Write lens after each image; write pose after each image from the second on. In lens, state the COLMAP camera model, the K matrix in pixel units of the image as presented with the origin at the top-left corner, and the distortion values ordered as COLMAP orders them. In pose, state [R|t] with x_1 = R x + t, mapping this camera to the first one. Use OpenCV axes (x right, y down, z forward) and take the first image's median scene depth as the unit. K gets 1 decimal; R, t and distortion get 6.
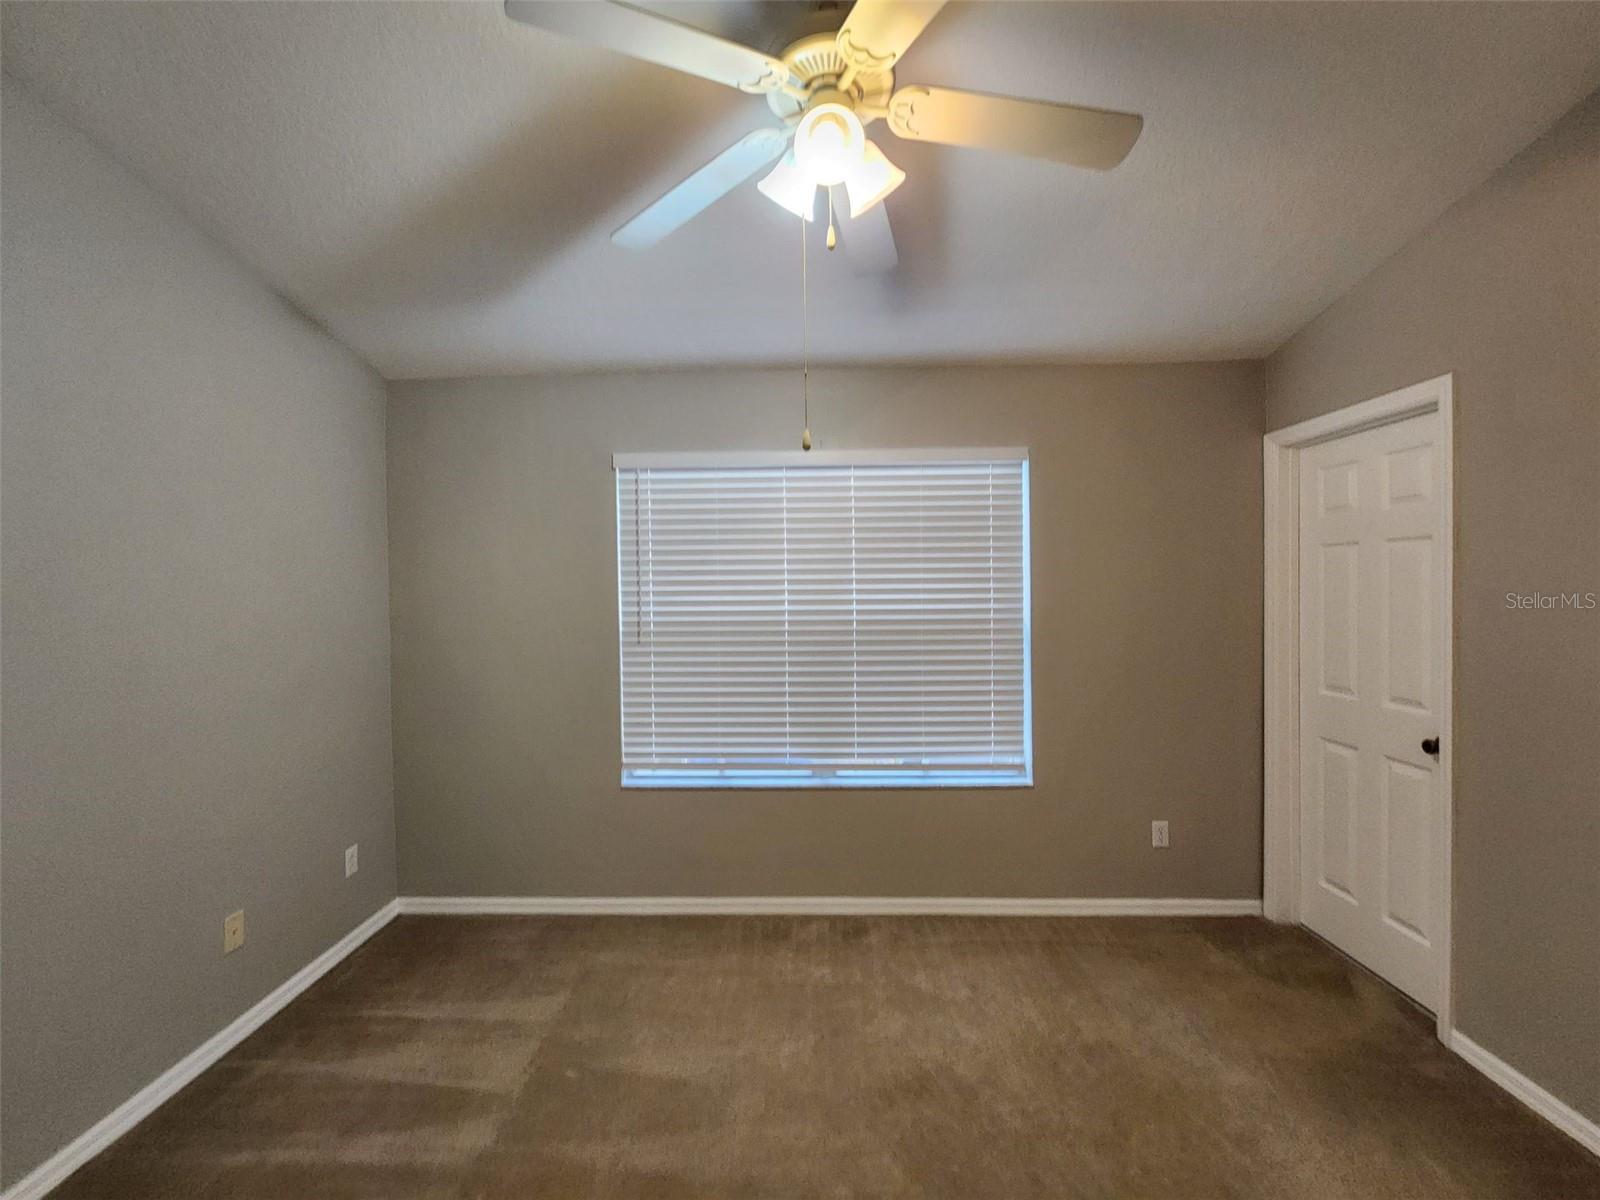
lens RADIAL K [[653.2, 0, 800.0], [0, 653.2, 600.0], [0, 0, 1]] dist [-0.000219, 0.000059]
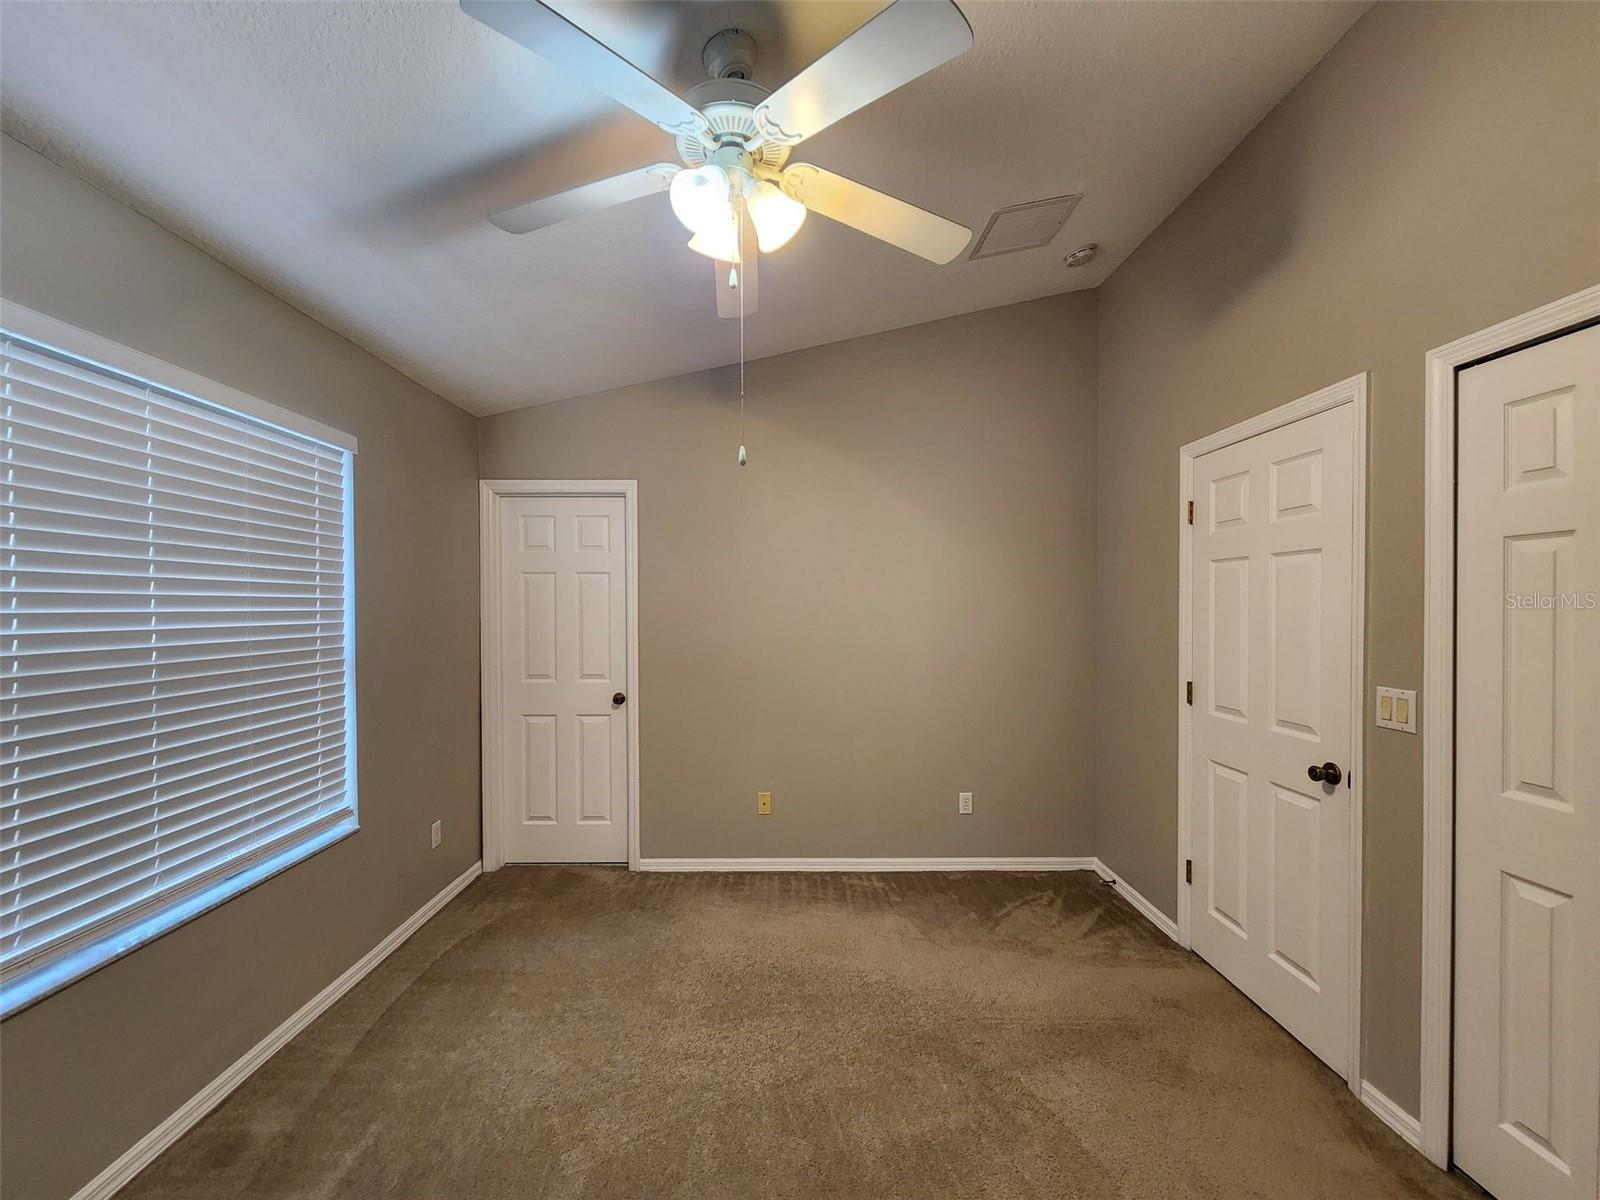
lens RADIAL K [[653.9, 0, 784.2], [0, 653.9, 612.5], [0, 0, 1]] dist [-0.000788, -0.000147]
pose [[-0.015416, 0.000582, 0.999881, -0.523855], [0.018422, 0.999830, -0.000298, 0.008808], [-0.999711, 0.018415, -0.015424, 0.449943]]
